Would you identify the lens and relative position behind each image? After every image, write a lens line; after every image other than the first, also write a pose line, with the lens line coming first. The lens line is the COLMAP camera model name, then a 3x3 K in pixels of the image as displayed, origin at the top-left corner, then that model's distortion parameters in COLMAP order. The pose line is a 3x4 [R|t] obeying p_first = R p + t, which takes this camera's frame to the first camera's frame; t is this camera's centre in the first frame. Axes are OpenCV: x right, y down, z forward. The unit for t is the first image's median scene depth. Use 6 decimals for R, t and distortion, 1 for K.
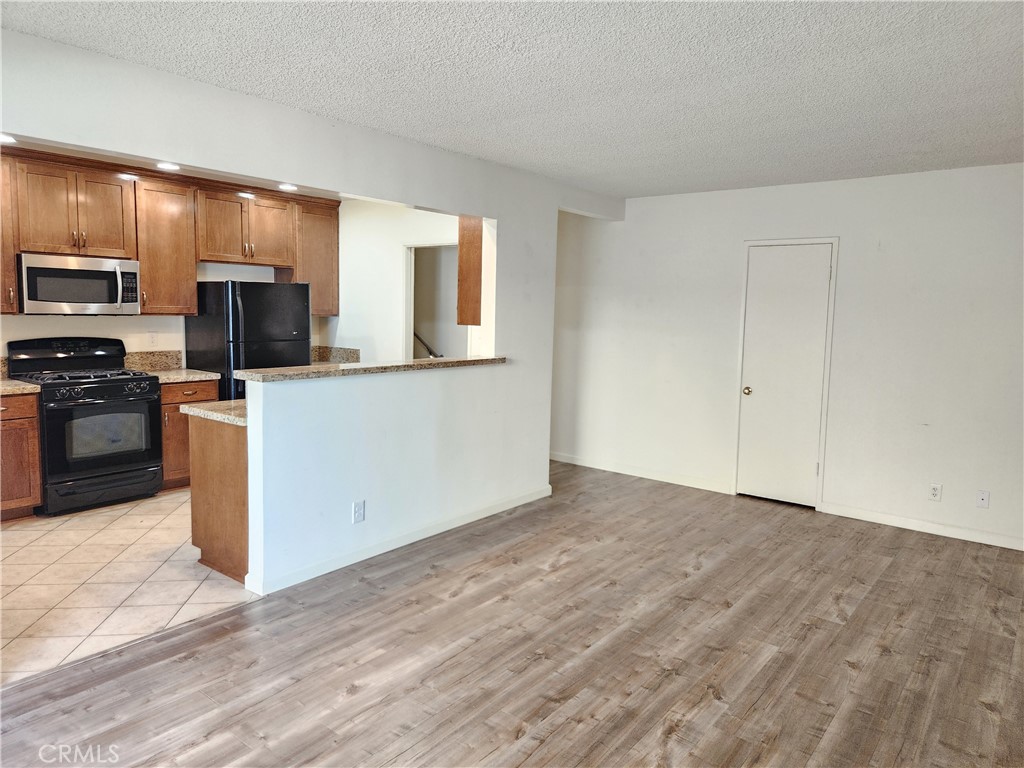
lens RADIAL K [[677.2, 0, 519.0], [0, 677.2, 378.7], [0, 0, 1]] dist [0.010228, -0.005008]
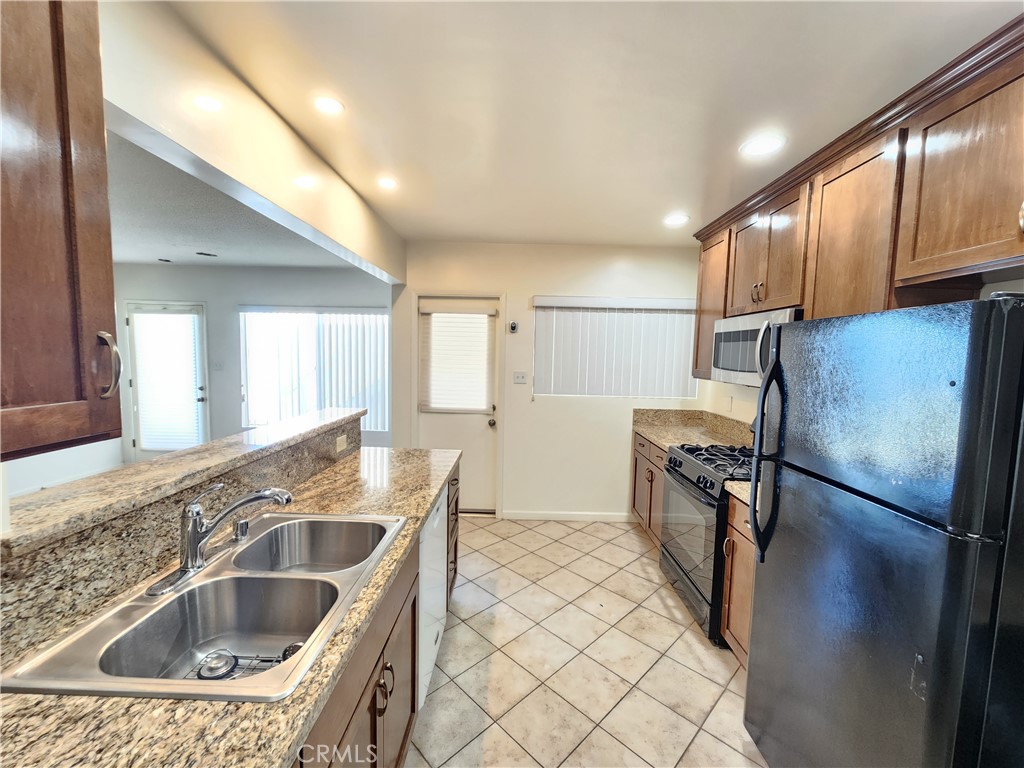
lens RADIAL K [[417.1, 0, 512.1], [0, 417.1, 385.3], [0, 0, 1]] dist [0.001760, 0.000049]
pose [[-0.797156, 0.005964, -0.603745, -0.110688], [-0.101852, 0.984292, 0.144203, -0.131839], [0.595121, 0.176445, -0.784027, 1.171501]]
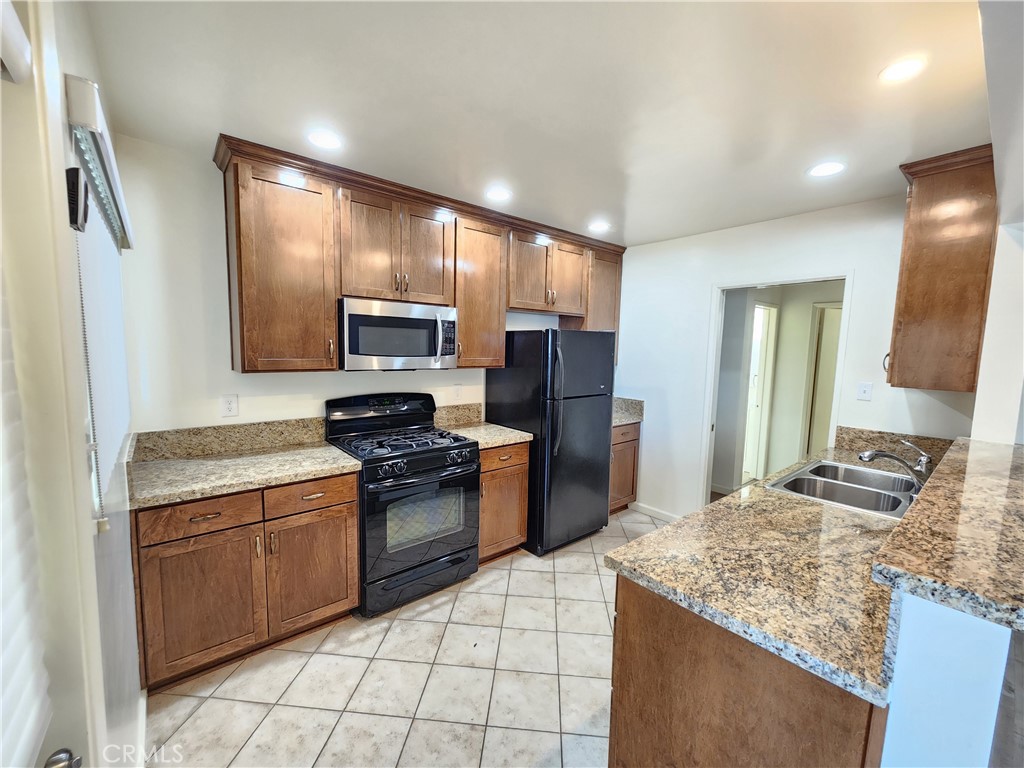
lens RADIAL K [[417.1, 0, 508.2], [0, 417.1, 391.3], [0, 0, 1]] dist [0.001760, 0.000049]
pose [[0.976469, 0.020870, -0.214643, -0.378265], [-0.021520, 0.999768, -0.000691, -0.066515], [0.214579, 0.005294, 0.976692, 0.488342]]
